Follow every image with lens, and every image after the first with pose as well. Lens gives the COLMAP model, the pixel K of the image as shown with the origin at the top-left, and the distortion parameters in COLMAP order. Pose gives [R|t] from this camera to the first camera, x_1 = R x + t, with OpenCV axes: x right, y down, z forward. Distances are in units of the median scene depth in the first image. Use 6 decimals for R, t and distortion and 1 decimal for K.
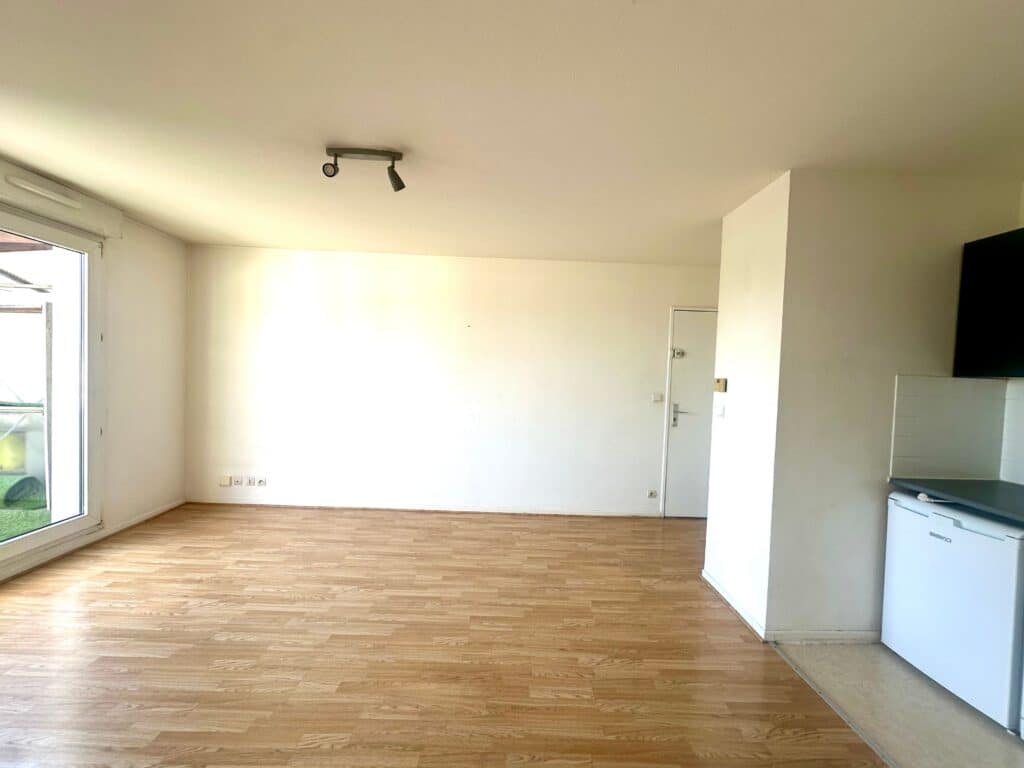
lens RADIAL K [[406.1, 0, 513.0], [0, 406.1, 385.8], [0, 0, 1]] dist [-0.003104, 0.000492]
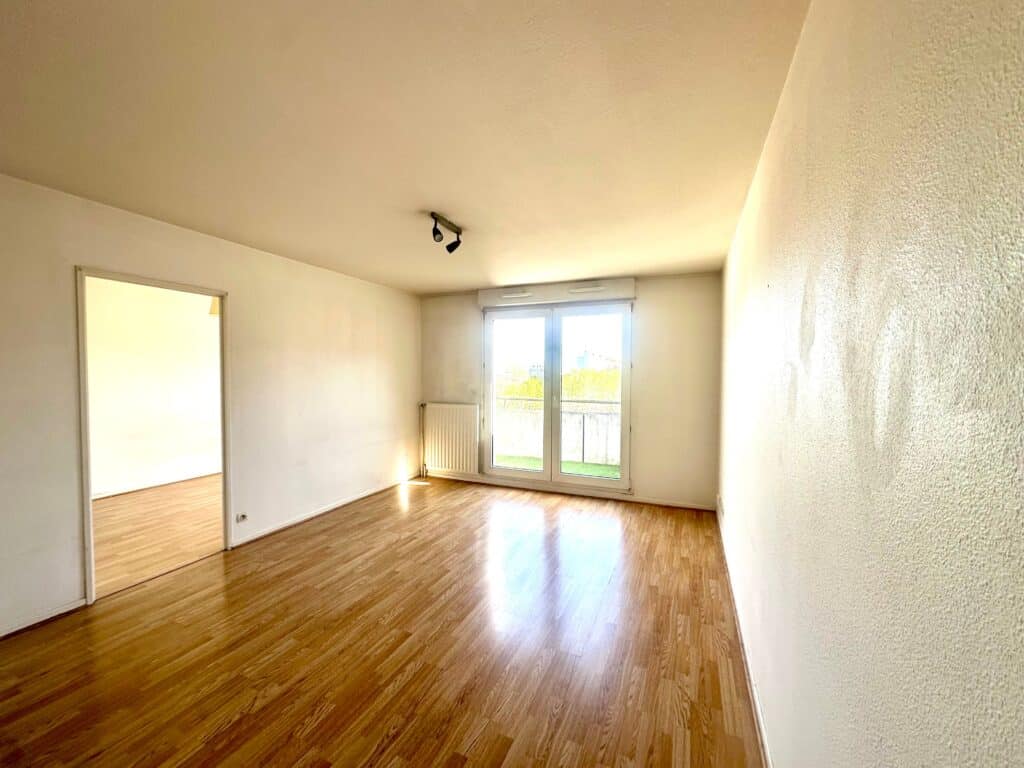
lens RADIAL K [[406.1, 0, 513.3], [0, 406.1, 386.8], [0, 0, 1]] dist [-0.003104, 0.000492]
pose [[-0.419114, -0.008871, -0.907890, 0.561682], [-0.051709, 0.998562, 0.014114, -0.043334], [0.906460, 0.052862, -0.418970, 1.310062]]
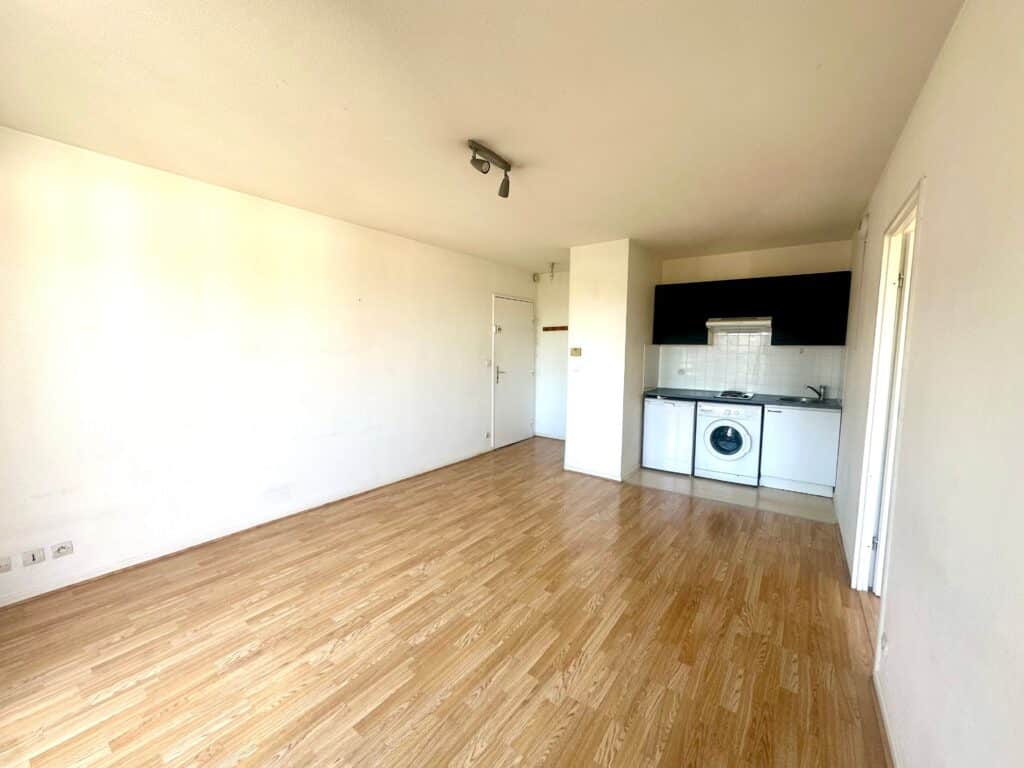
lens RADIAL K [[406.1, 0, 511.1], [0, 406.1, 382.1], [0, 0, 1]] dist [-0.003104, 0.000492]
pose [[0.603903, -0.101929, 0.790514, -0.931449], [0.038419, 0.994359, 0.098863, -0.051795], [-0.796131, -0.029333, 0.604412, 0.191196]]
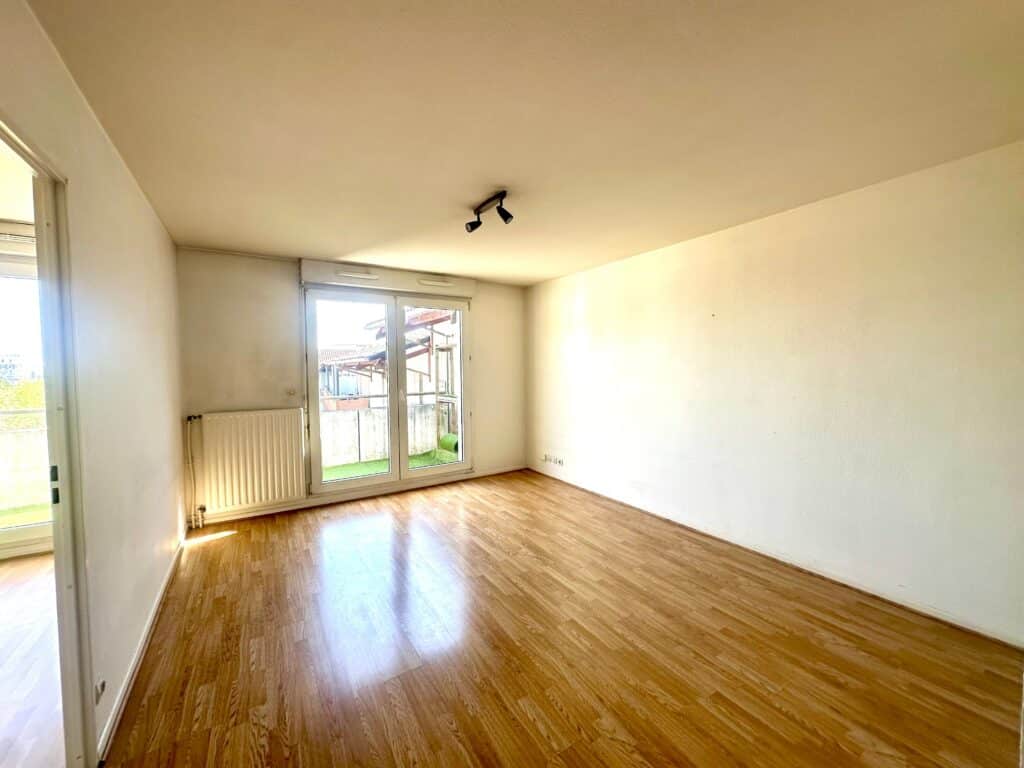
lens RADIAL K [[406.1, 0, 511.3], [0, 406.1, 385.1], [0, 0, 1]] dist [-0.003104, 0.000492]
pose [[0.514581, -0.003873, -0.857433, 0.549792], [0.001281, 0.999992, -0.003748, -0.000390], [0.857441, 0.000830, 0.514581, 0.296121]]
